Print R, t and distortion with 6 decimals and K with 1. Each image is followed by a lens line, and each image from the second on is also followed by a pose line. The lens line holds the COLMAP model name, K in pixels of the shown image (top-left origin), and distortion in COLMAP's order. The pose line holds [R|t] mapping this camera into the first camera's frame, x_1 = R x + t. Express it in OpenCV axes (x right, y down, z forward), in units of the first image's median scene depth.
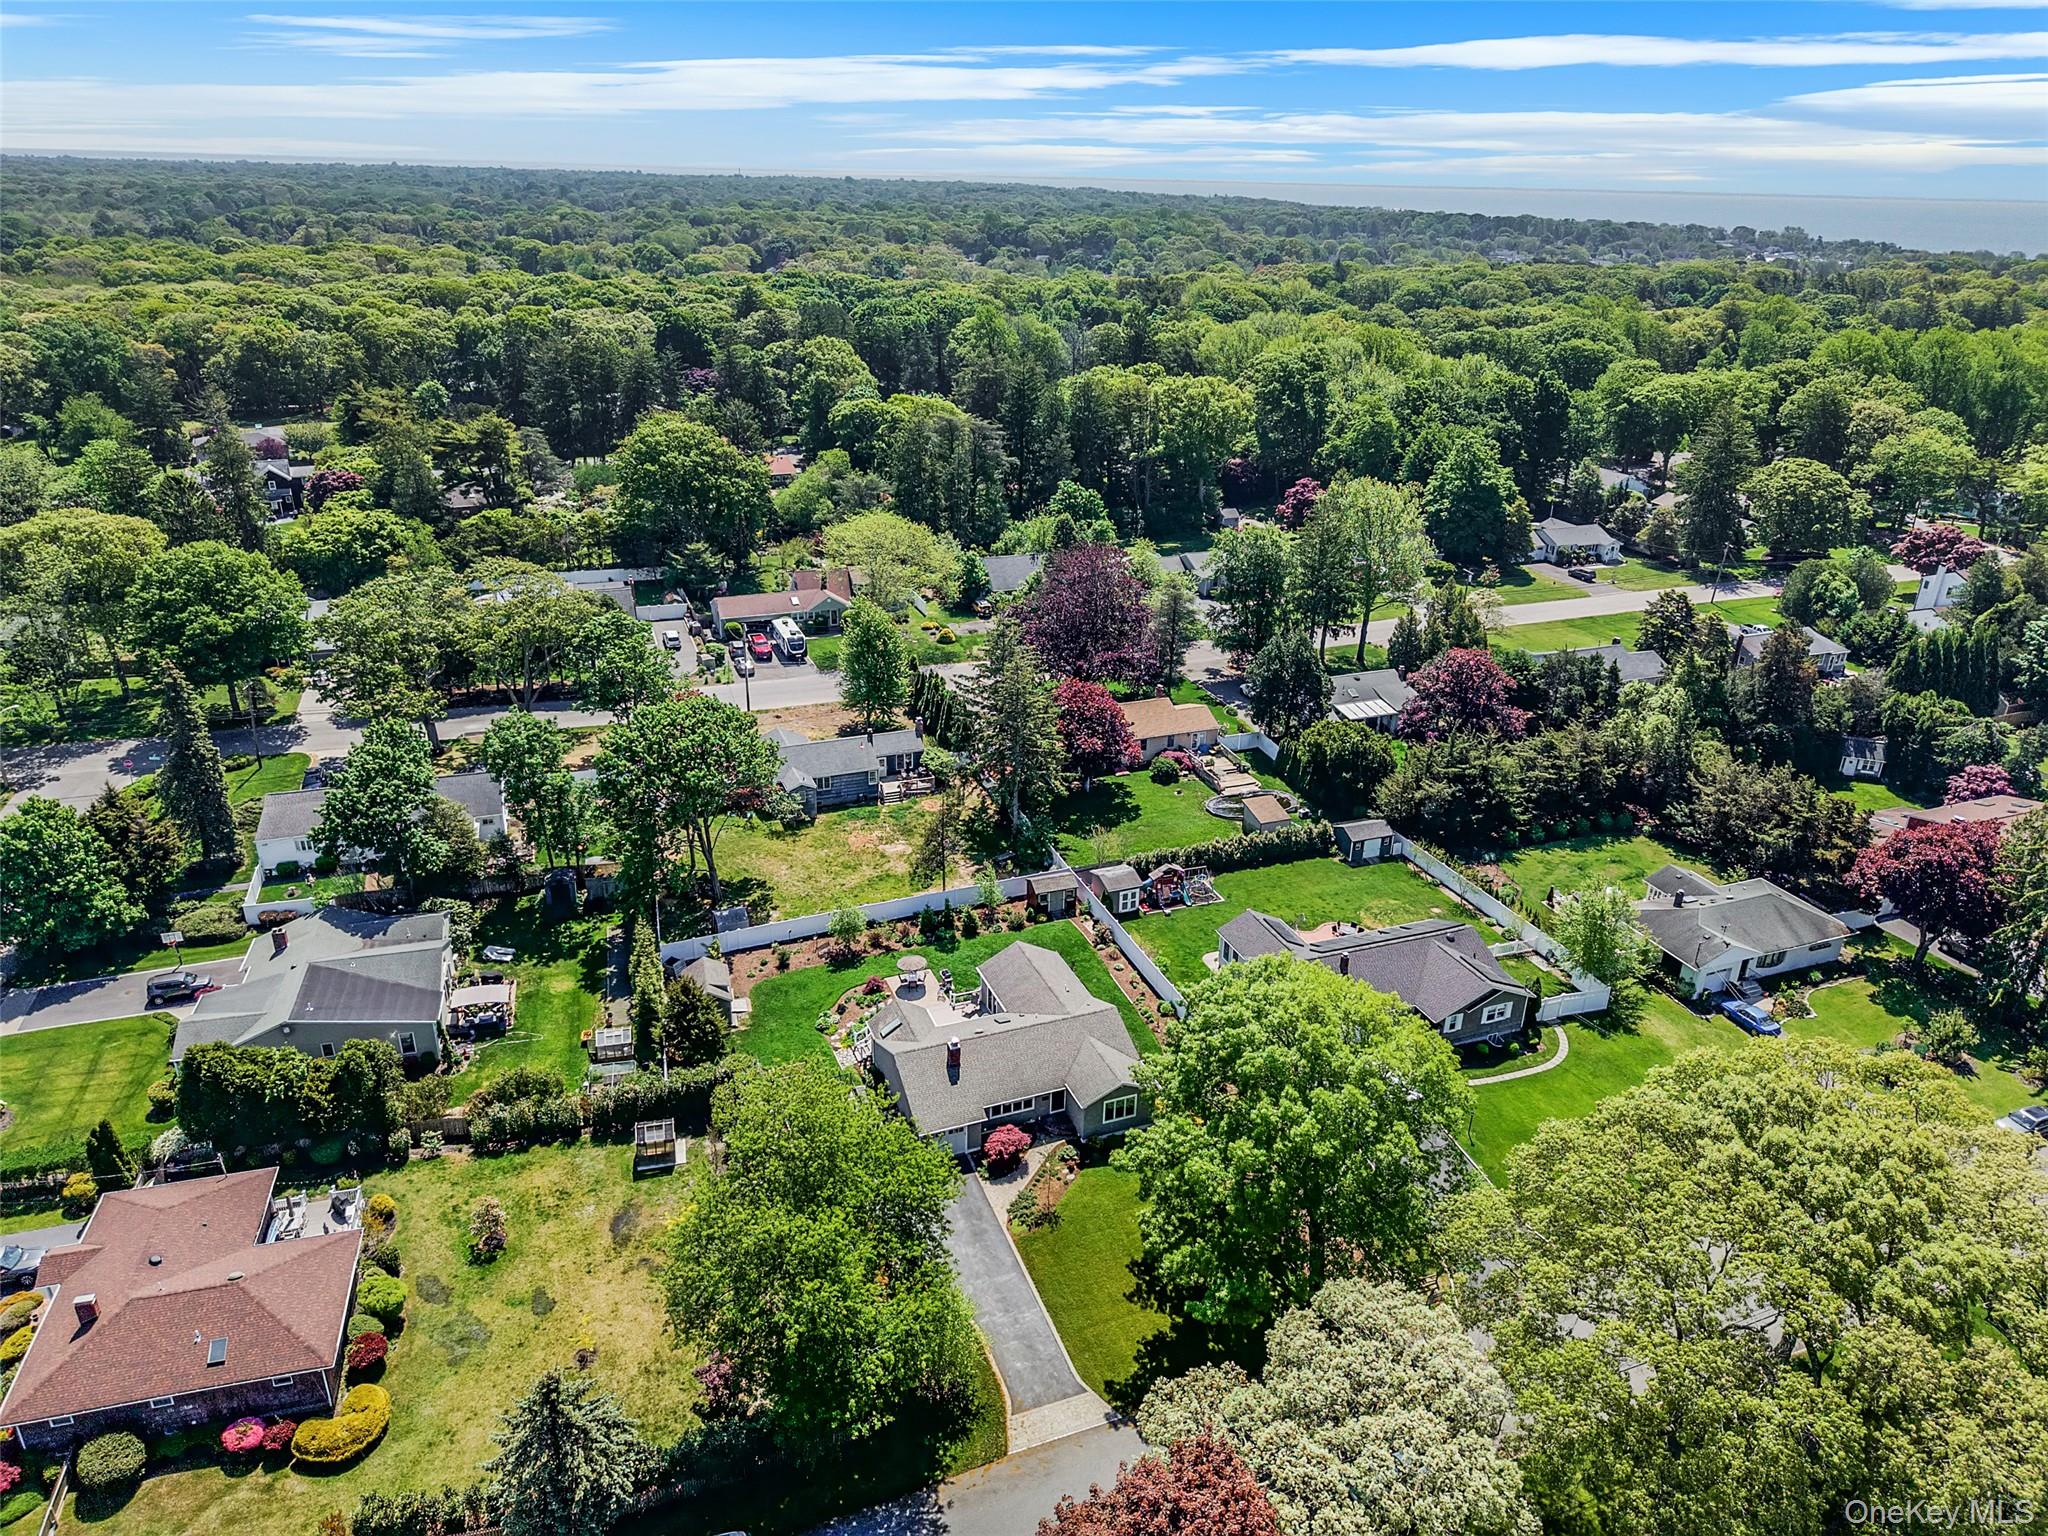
lens RADIAL K [[1447.4, 0, 1024.0], [0, 1447.4, 768.0], [0, 0, 1]] dist [0.010758, -0.000482]
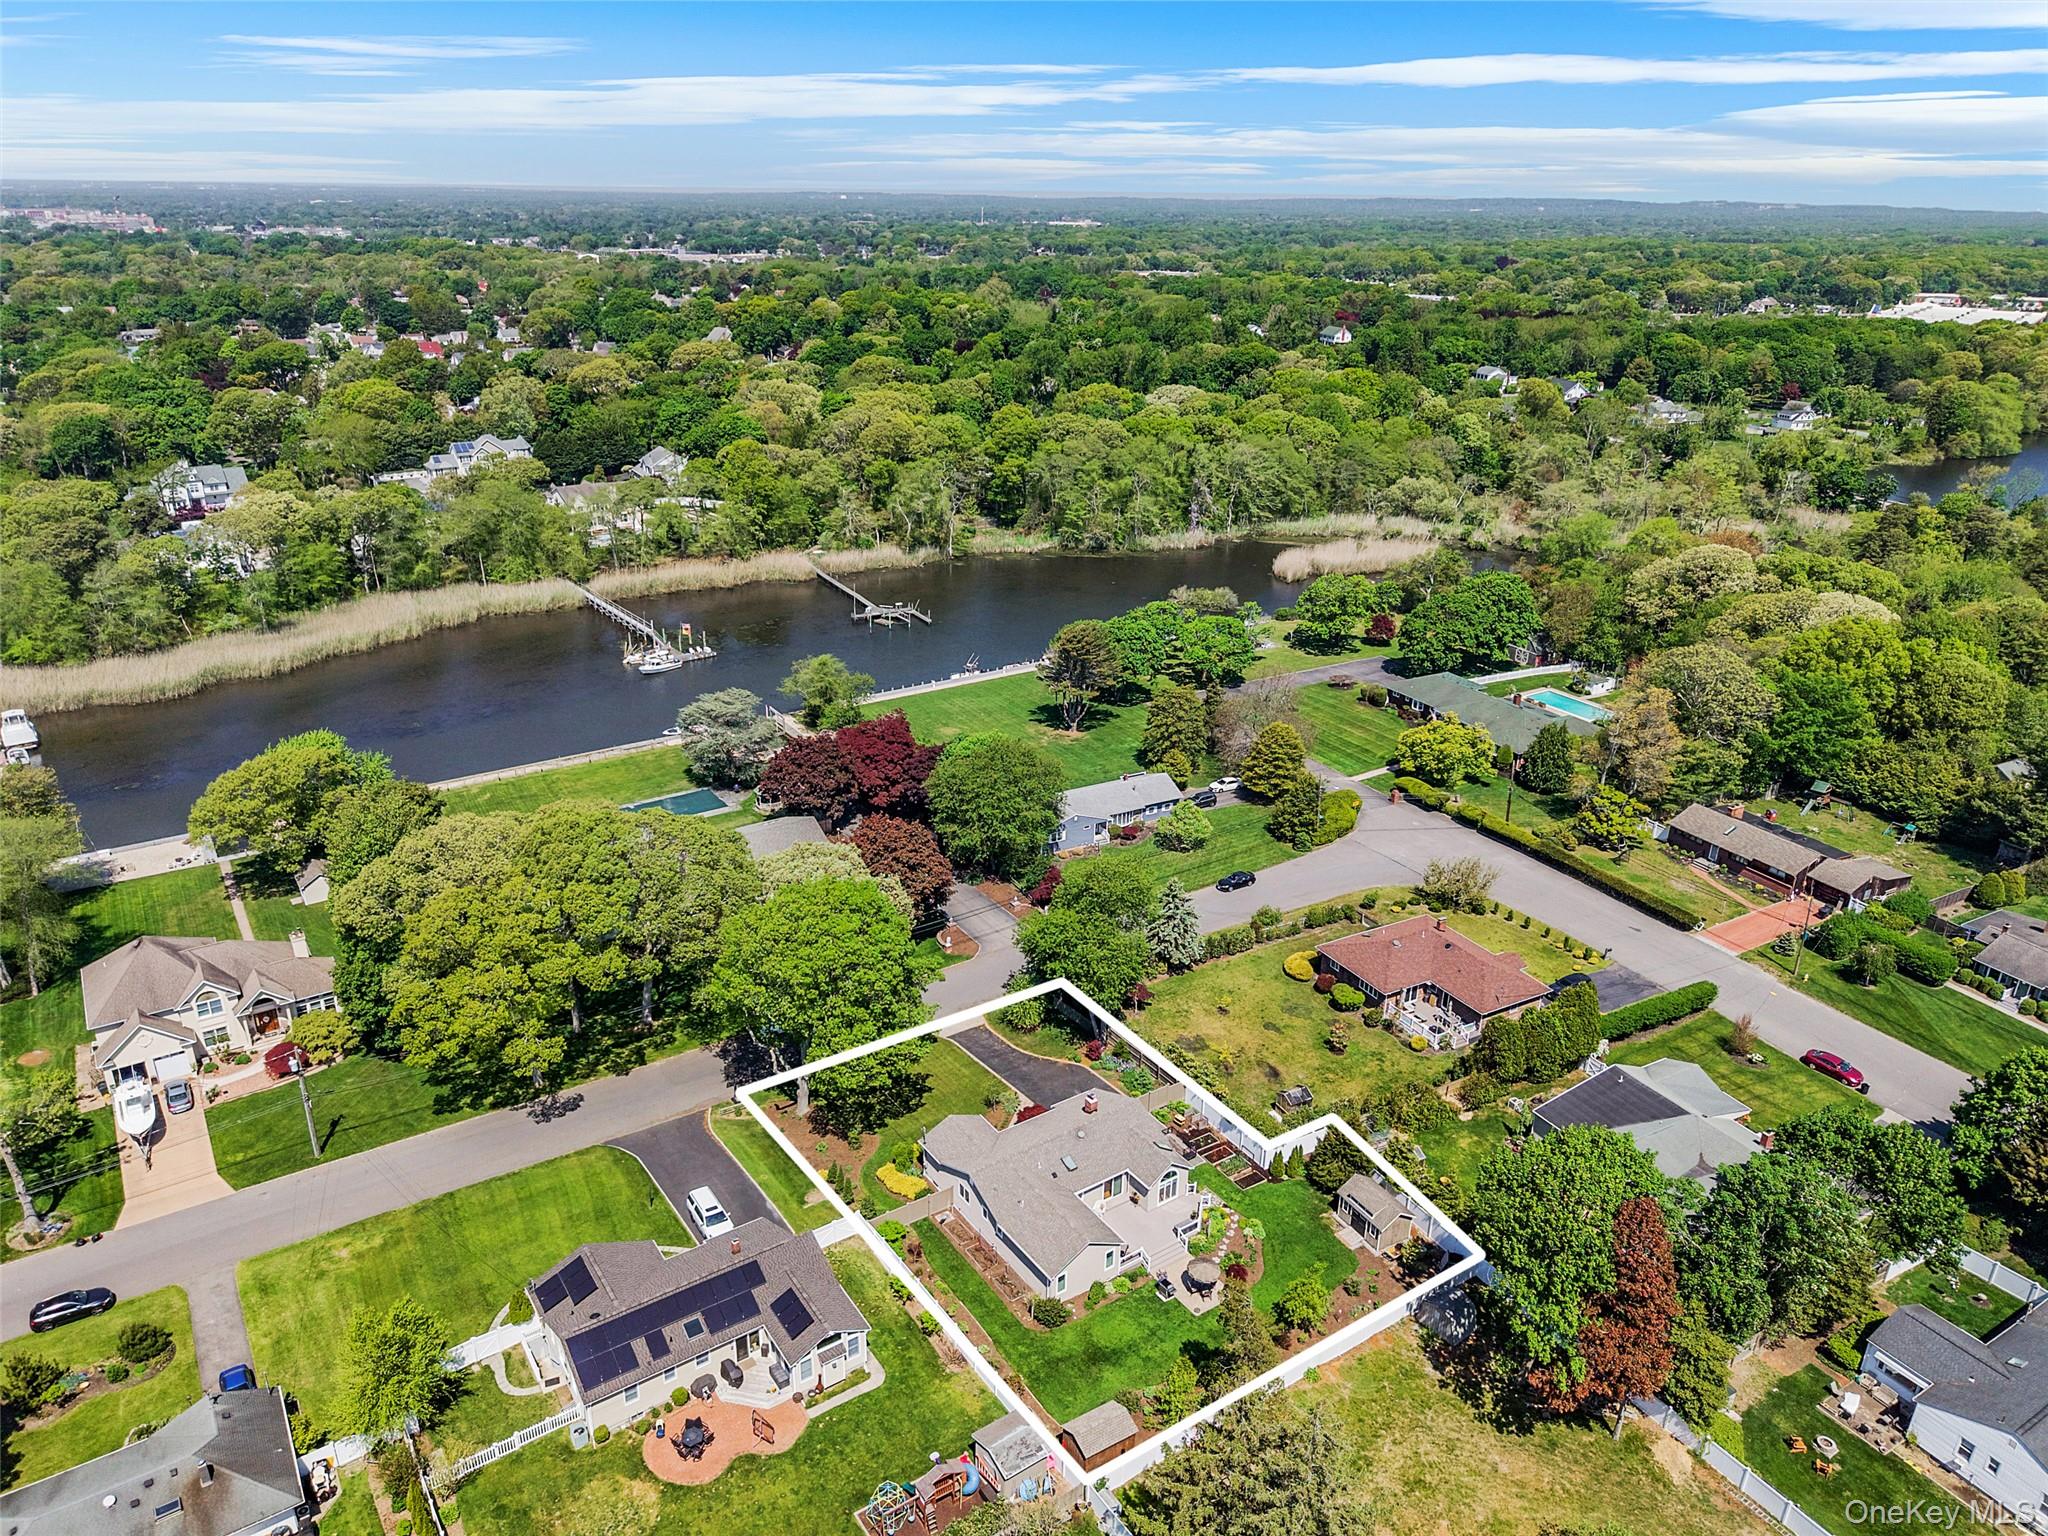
lens RADIAL K [[1447.4, 0, 1024.0], [0, 1447.4, 768.0], [0, 0, 1]] dist [0.010758, -0.000482]
pose [[-0.971054, 0.032814, -0.236596, 0.275209], [-0.143117, 0.713105, 0.686293, -0.811075], [0.191237, 0.700288, -0.687768, 1.619074]]
